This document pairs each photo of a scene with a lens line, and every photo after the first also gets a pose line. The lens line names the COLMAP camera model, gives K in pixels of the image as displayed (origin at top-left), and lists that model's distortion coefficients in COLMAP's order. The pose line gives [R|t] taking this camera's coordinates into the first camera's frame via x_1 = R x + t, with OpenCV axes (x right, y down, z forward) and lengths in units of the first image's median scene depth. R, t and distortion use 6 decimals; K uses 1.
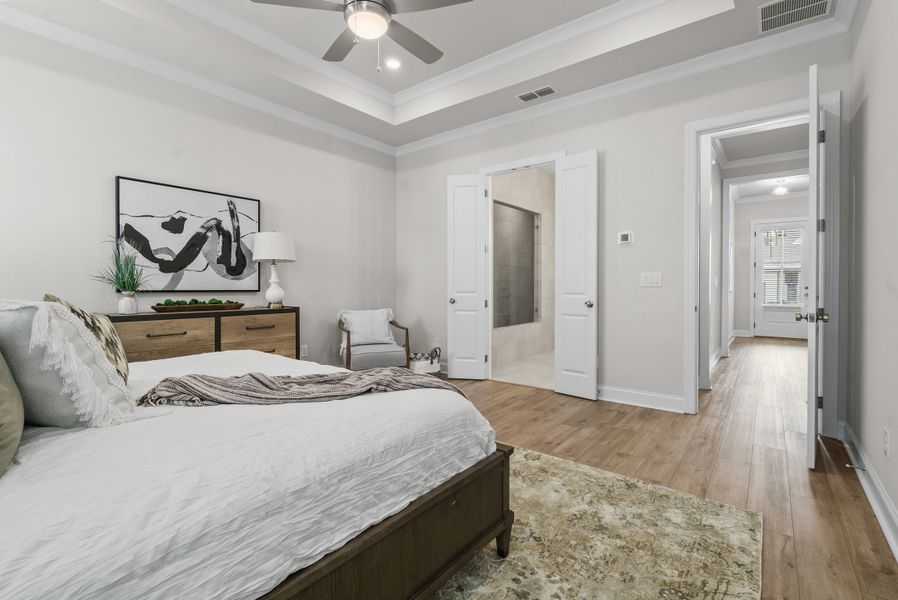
lens RADIAL K [[412.8, 0, 446.8], [0, 412.8, 288.8], [0, 0, 1]] dist [-0.001102, 0.000288]
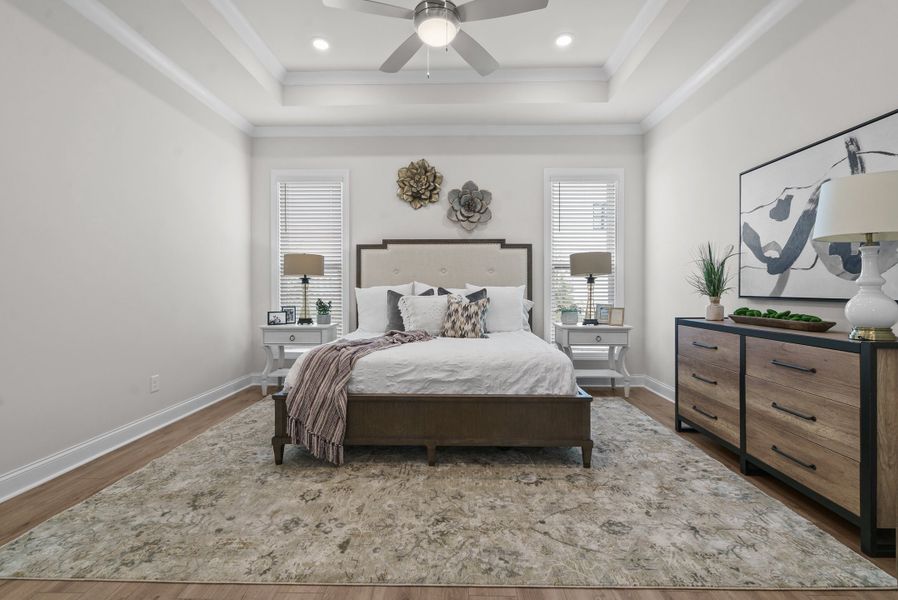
lens RADIAL K [[412.8, 0, 446.8], [0, 412.8, 288.8], [0, 0, 1]] dist [-0.001102, 0.000288]
pose [[-0.799285, -0.001743, -0.600949, 0.268286], [-0.005433, 0.999976, 0.004326, -0.011139], [0.600927, 0.006722, -0.799276, 1.228975]]
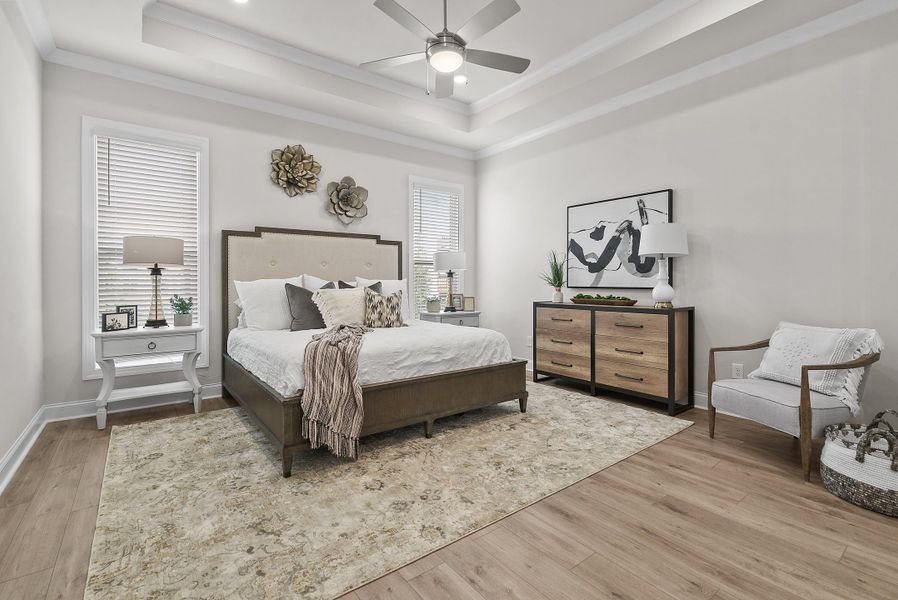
lens RADIAL K [[417.0, 0, 456.0], [0, 417.0, 282.2], [0, 0, 1]] dist [-0.002613, 0.000699]
pose [[-0.244189, -0.001351, -0.969727, 0.640848], [-0.006247, 0.999980, 0.000180, -0.007523], [0.969708, 0.006102, -0.244192, 0.891616]]
